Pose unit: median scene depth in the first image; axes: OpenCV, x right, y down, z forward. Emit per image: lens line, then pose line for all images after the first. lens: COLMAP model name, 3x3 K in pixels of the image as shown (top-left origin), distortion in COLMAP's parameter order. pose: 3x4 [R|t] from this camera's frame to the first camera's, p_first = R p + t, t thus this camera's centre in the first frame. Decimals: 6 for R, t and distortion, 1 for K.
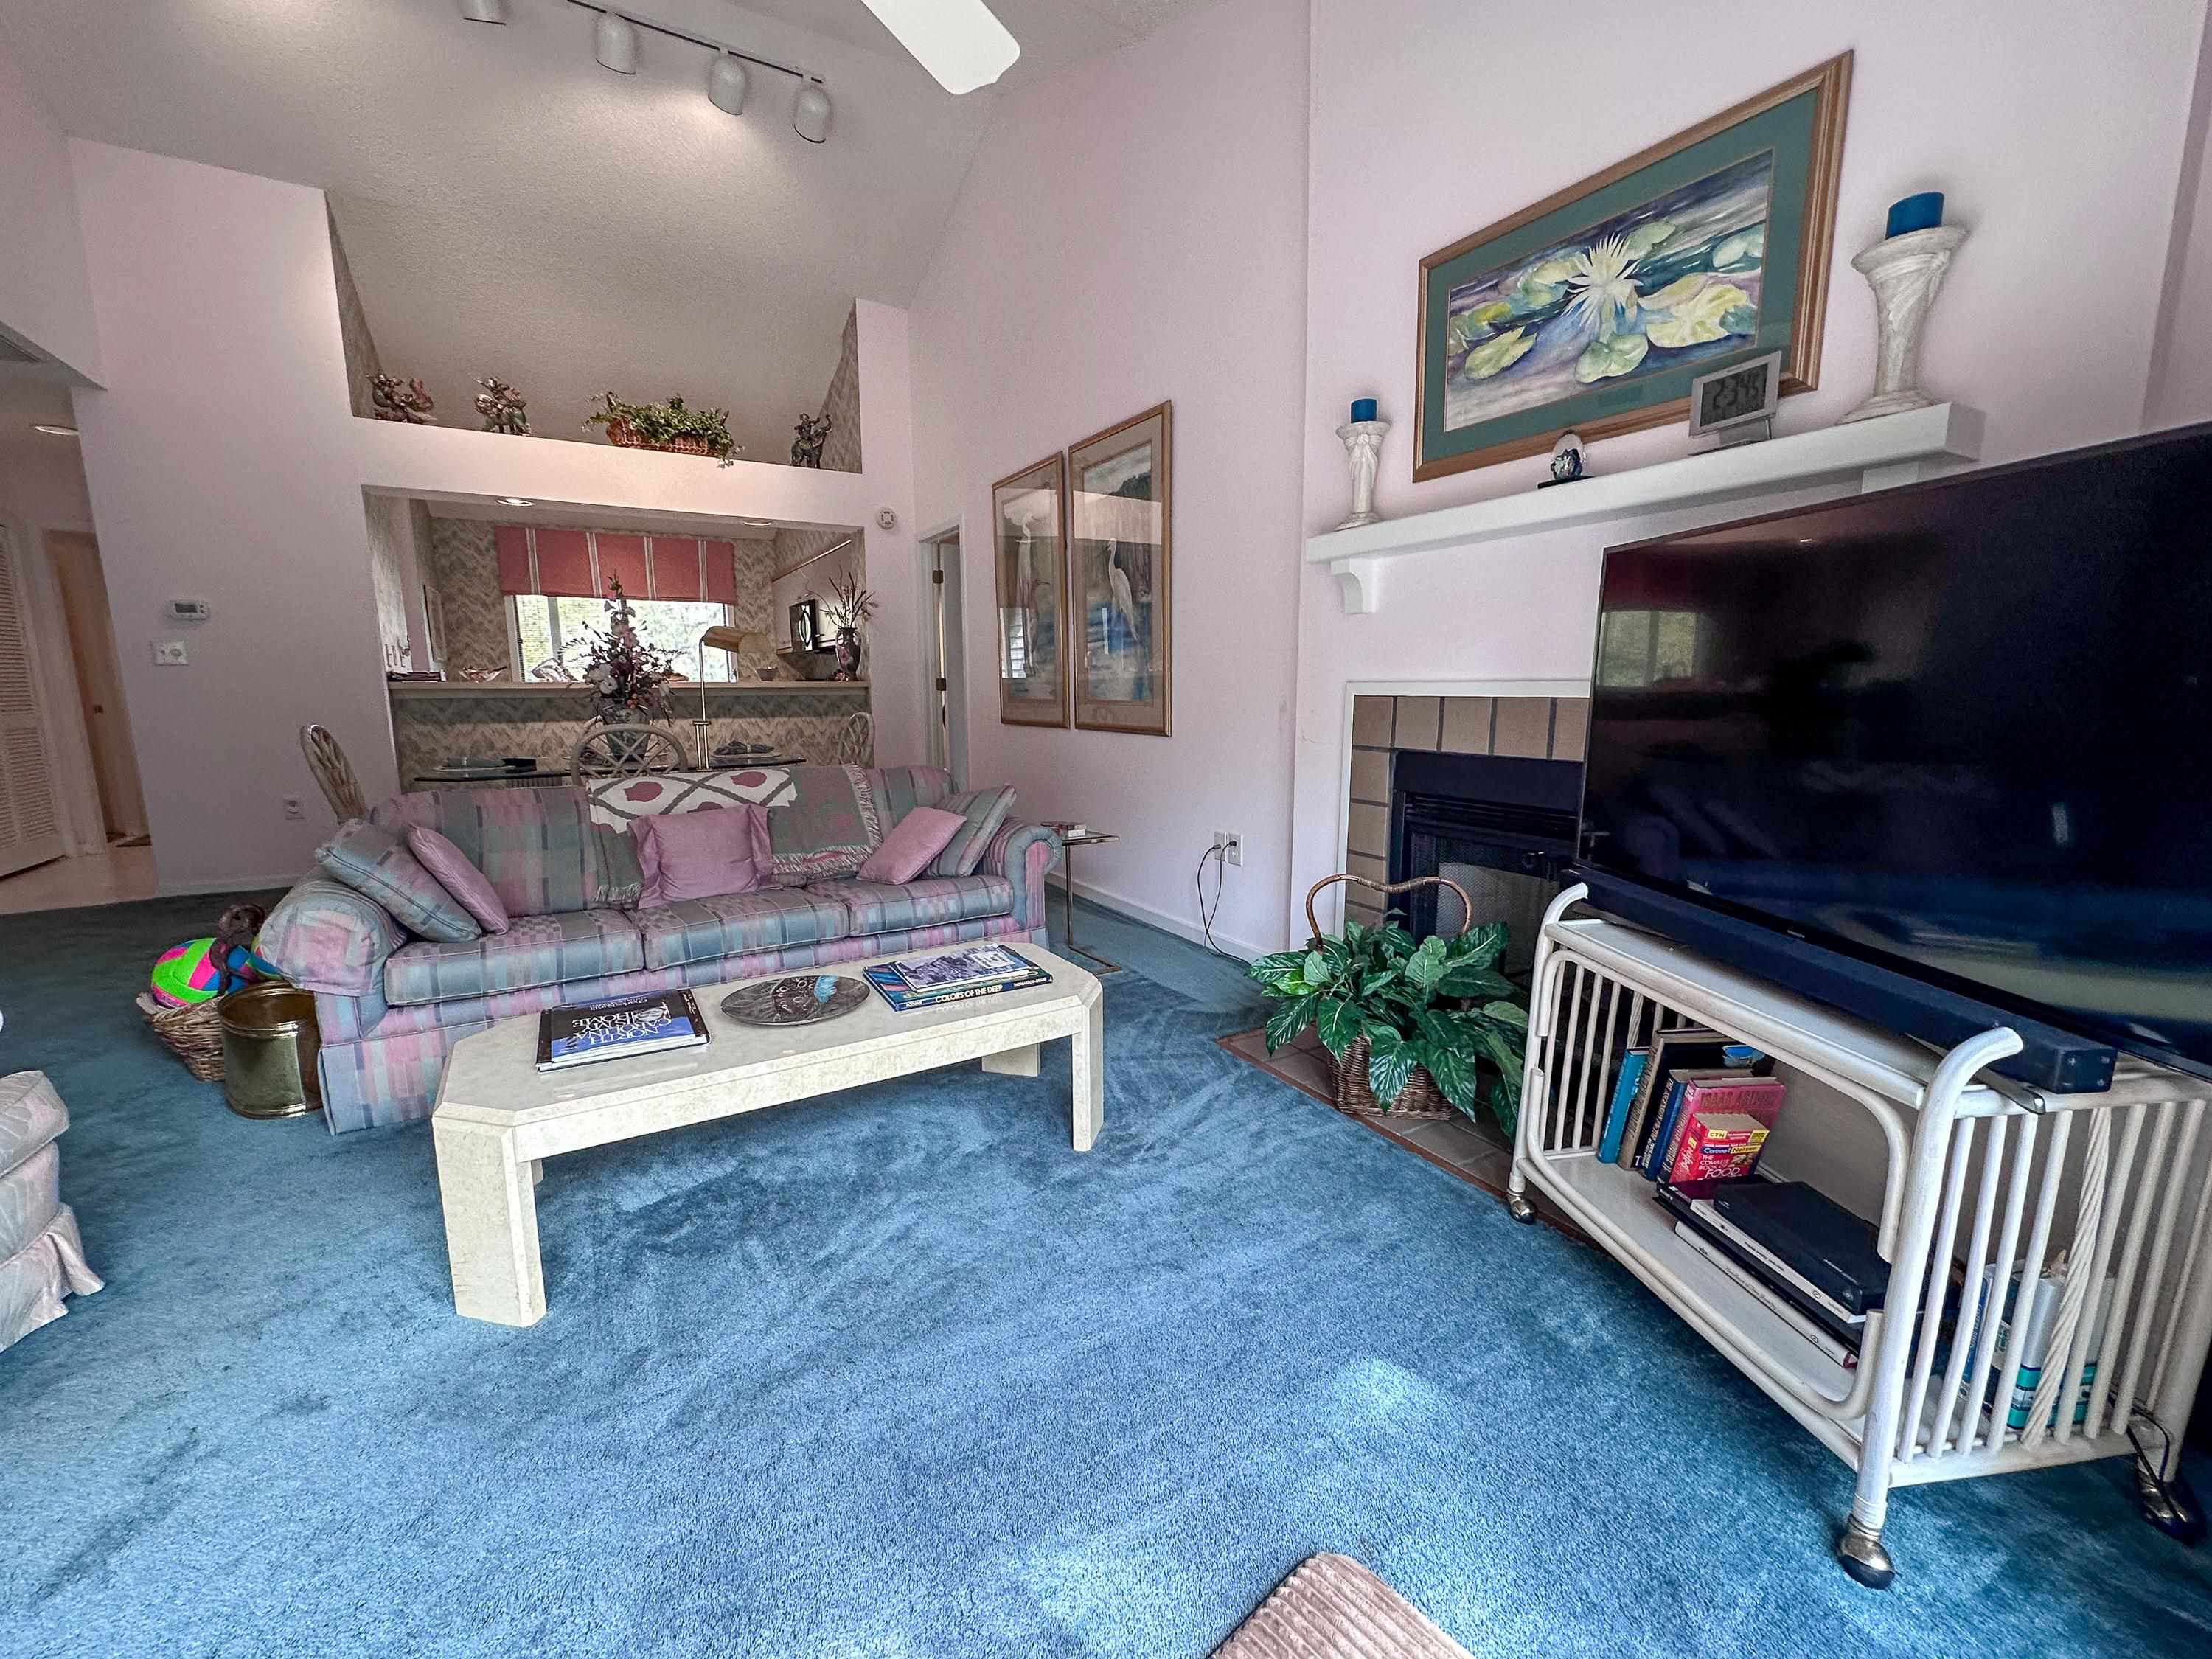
lens RADIAL K [[885.2, 0, 1095.6], [0, 885.2, 842.2], [0, 0, 1]] dist [-0.000286, 0.000604]
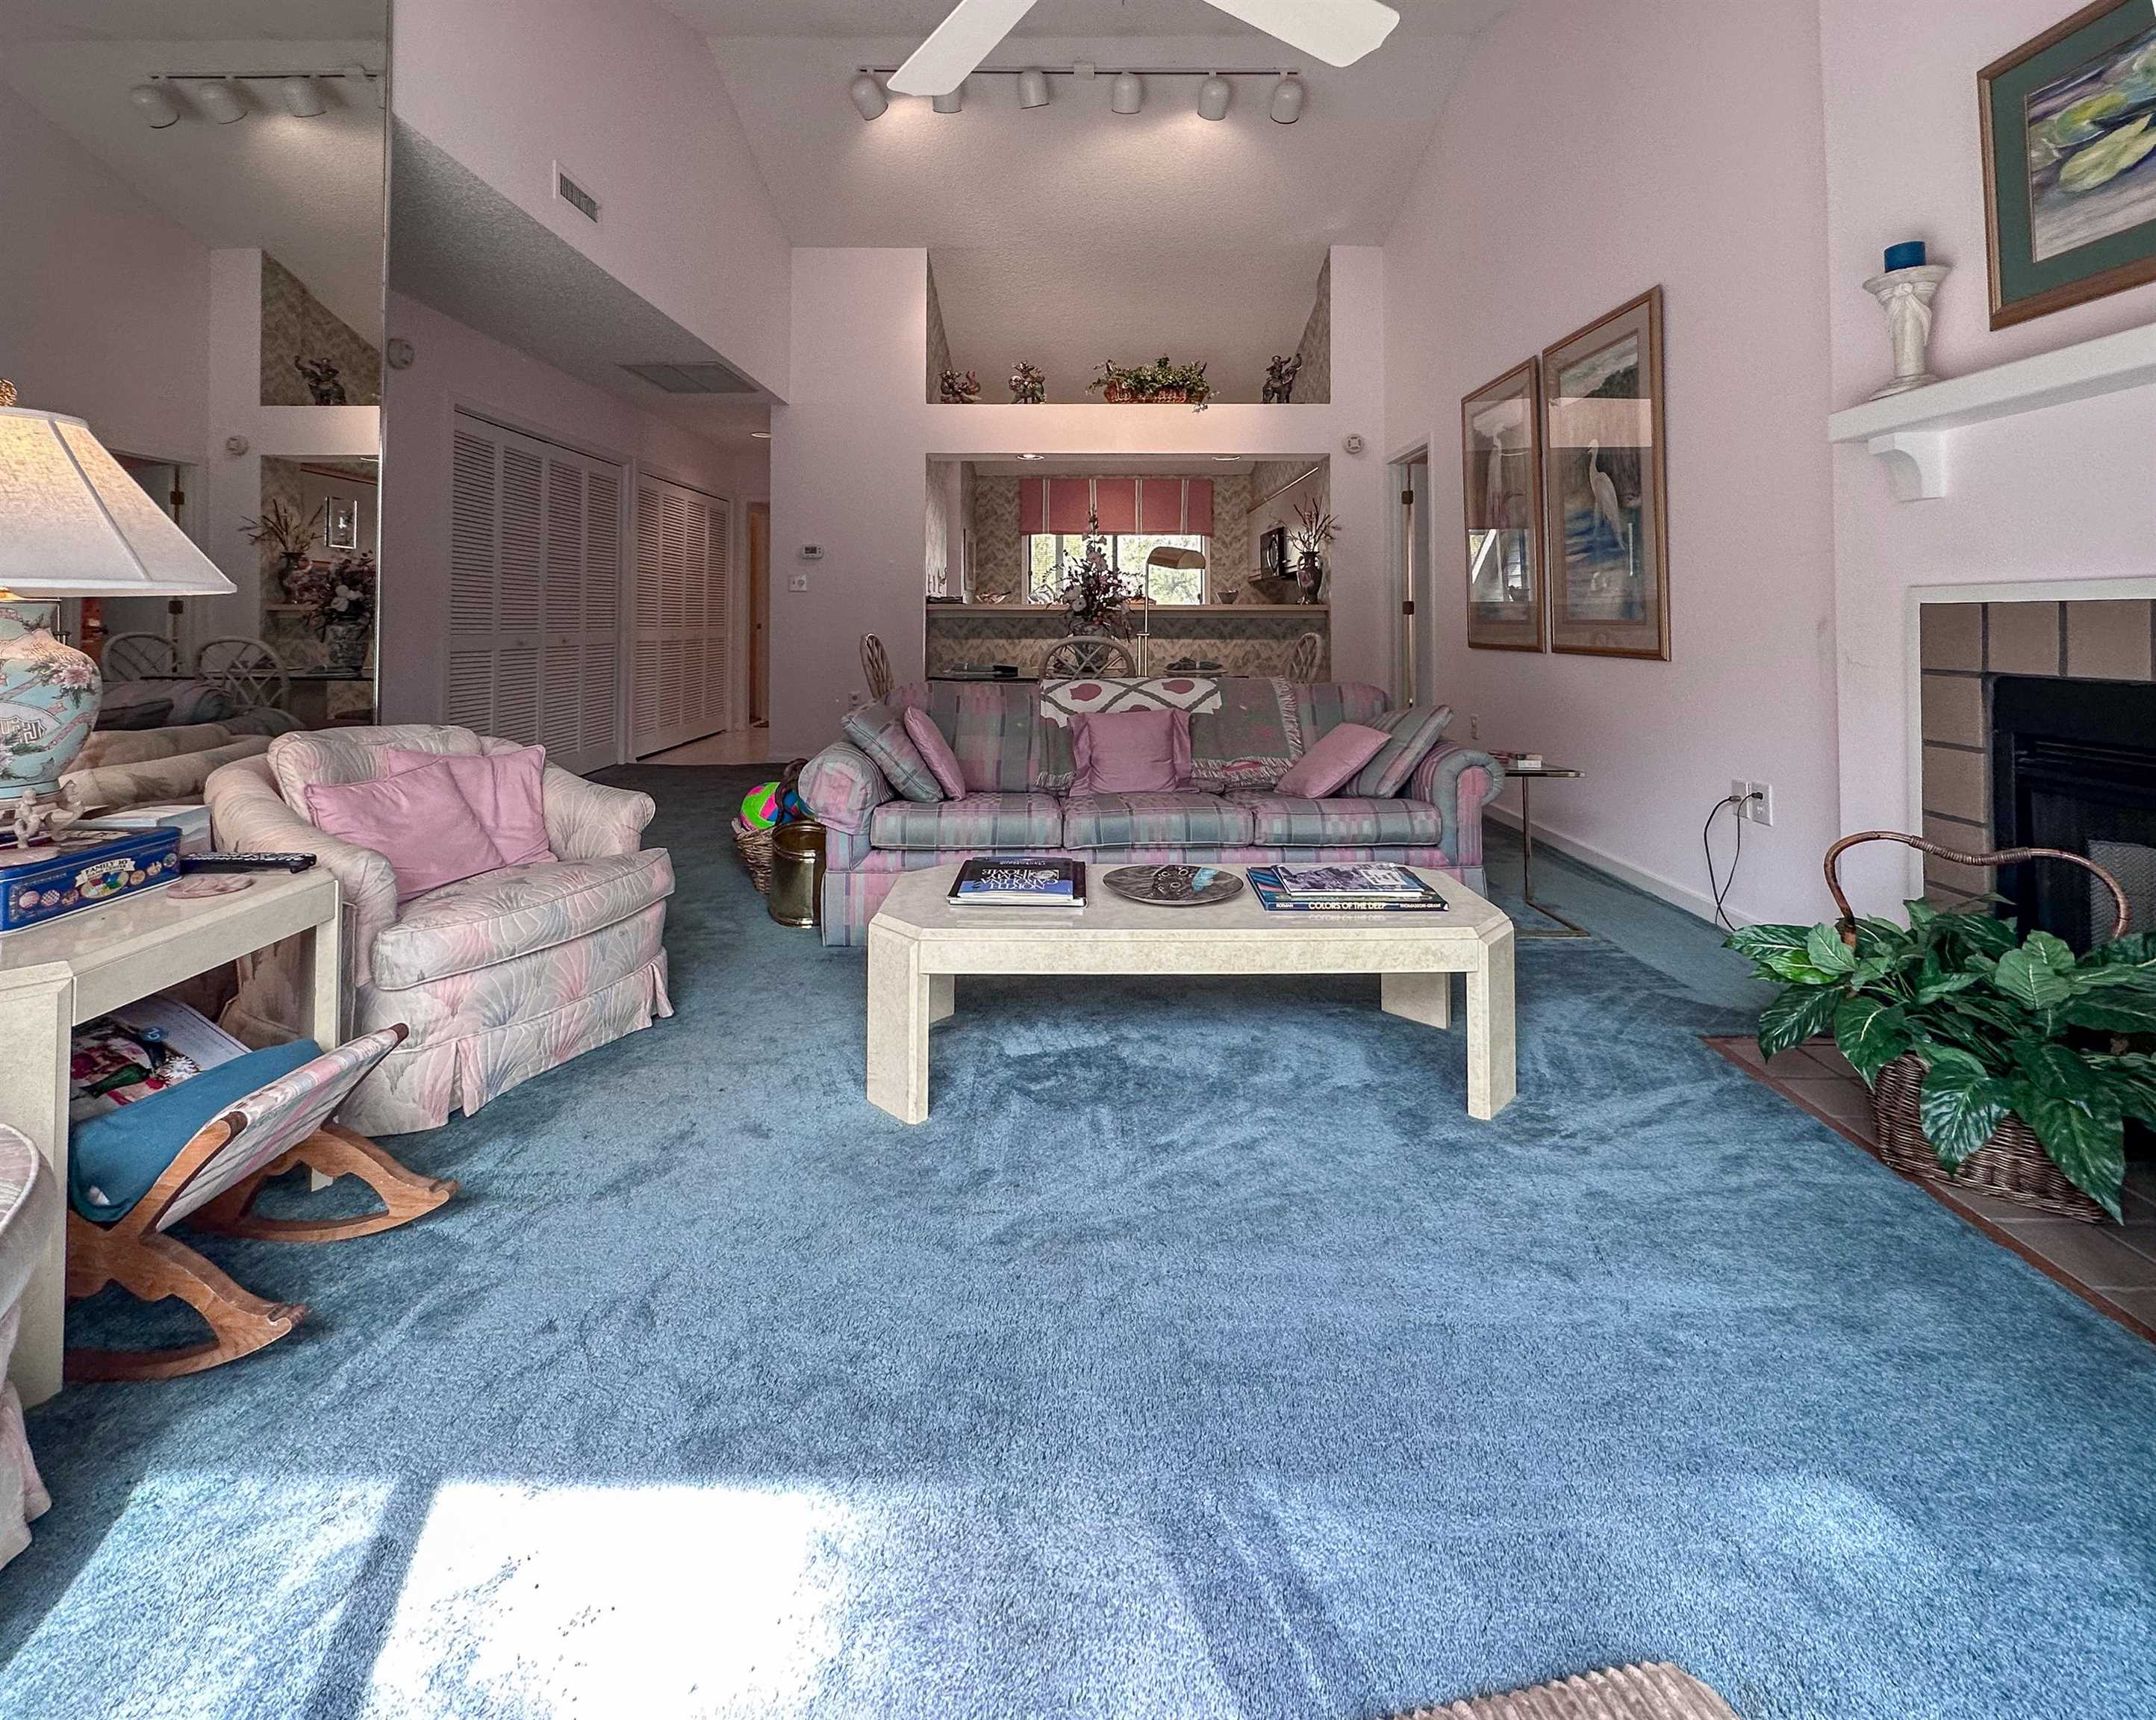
lens RADIAL K [[966.5, 0, 1139.9], [0, 966.5, 617.7], [0, 0, 1]] dist [0.000093, 0.000708]
pose [[0.884094, -0.009433, -0.467215, 0.117996], [-0.074798, 0.984050, -0.161404, 0.041512], [0.461285, 0.177643, 0.869287, -0.042219]]
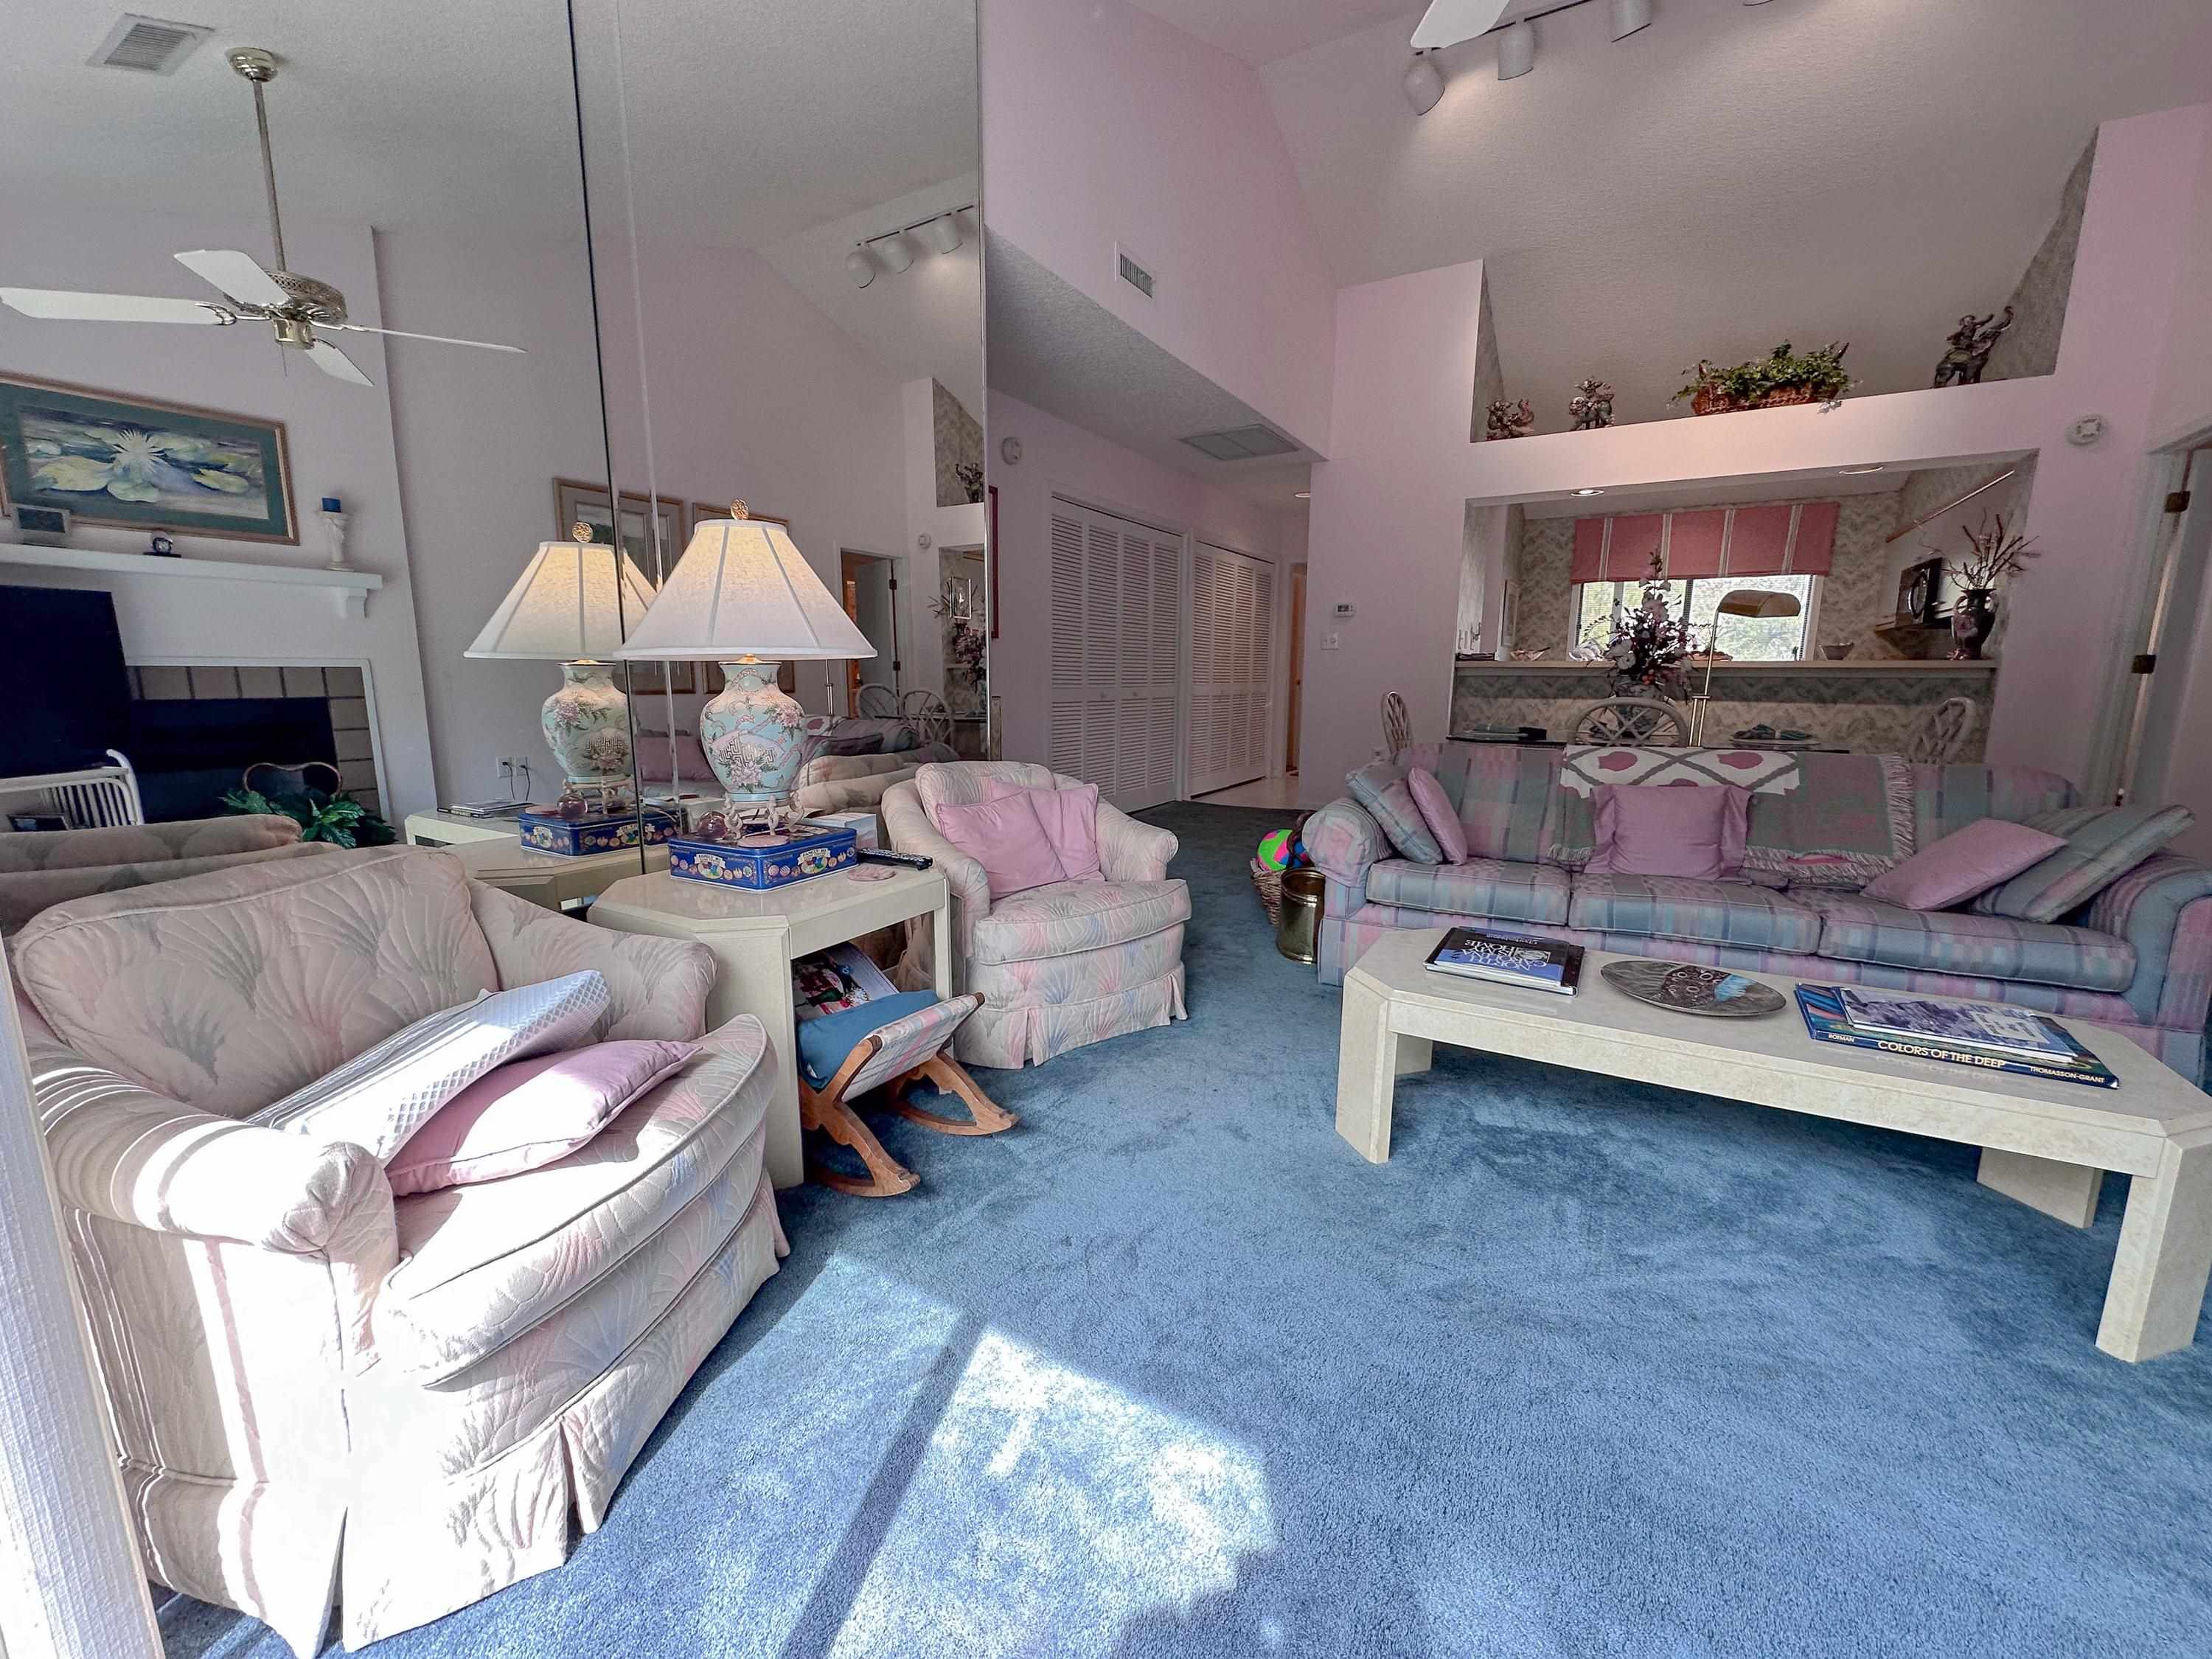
lens RADIAL K [[905.0, 0, 1166.7], [0, 905.0, 858.4], [0, 0, 1]] dist [-0.002244, 0.000744]
pose [[0.513126, 0.164930, -0.842318, 0.109366], [-0.151191, 0.983388, 0.100449, 0.025421], [0.844892, 0.075808, 0.529538, 0.032116]]
